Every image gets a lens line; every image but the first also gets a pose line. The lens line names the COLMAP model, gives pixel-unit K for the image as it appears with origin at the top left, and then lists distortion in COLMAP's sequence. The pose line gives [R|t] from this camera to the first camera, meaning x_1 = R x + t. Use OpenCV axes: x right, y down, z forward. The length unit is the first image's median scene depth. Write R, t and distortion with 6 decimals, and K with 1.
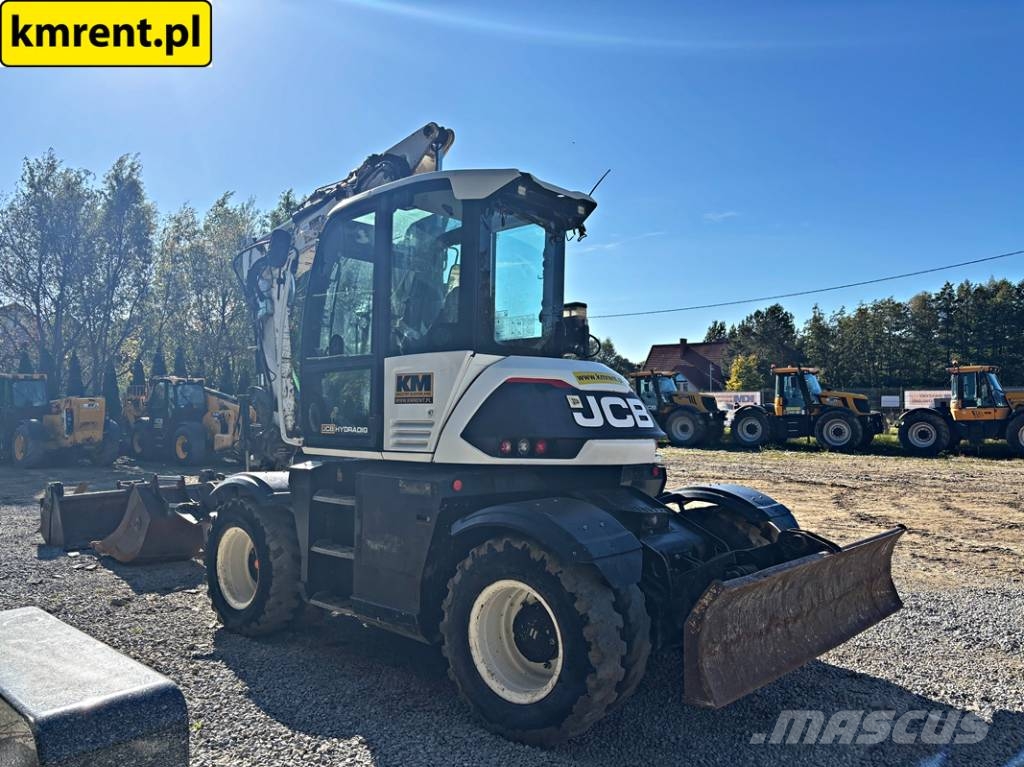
lens RADIAL K [[769.2, 0, 510.6], [0, 769.2, 384.1], [0, 0, 1]] dist [0.048414, -0.046899]
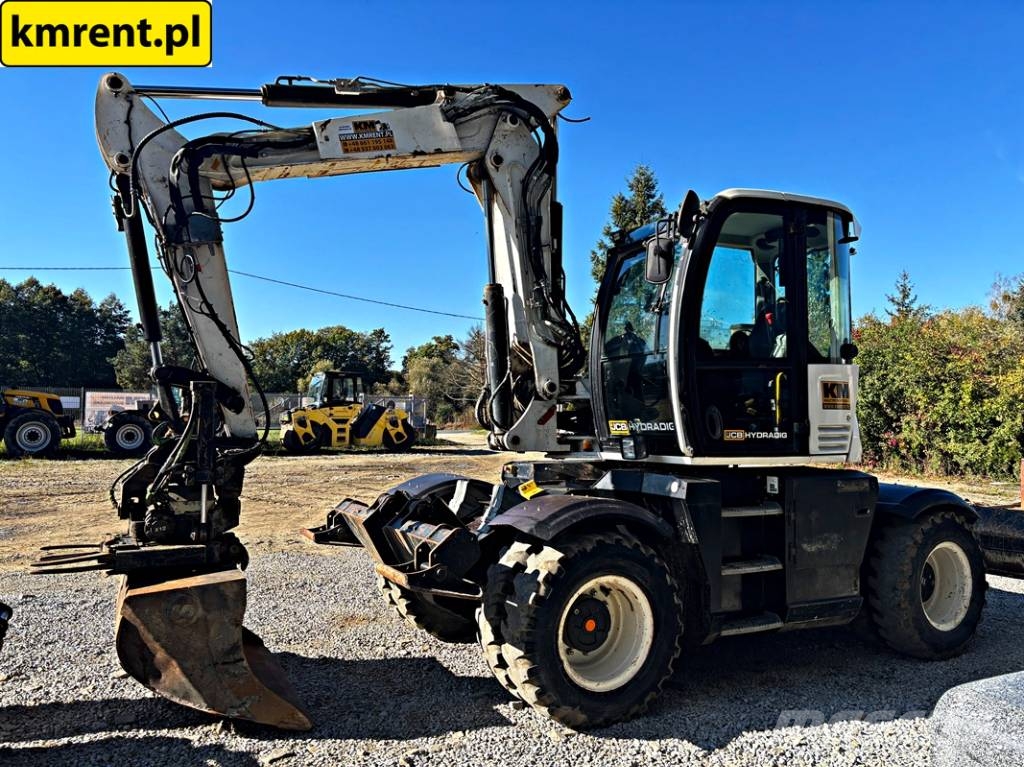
lens RADIAL K [[769.2, 0, 507.9], [0, 769.2, 387.6], [0, 0, 1]] dist [0.048414, -0.046899]
pose [[0.377647, 0.036555, 0.925228, -0.709627], [-0.039196, 0.998956, -0.023470, 0.020546], [-0.925120, -0.027402, 0.378686, 0.546774]]
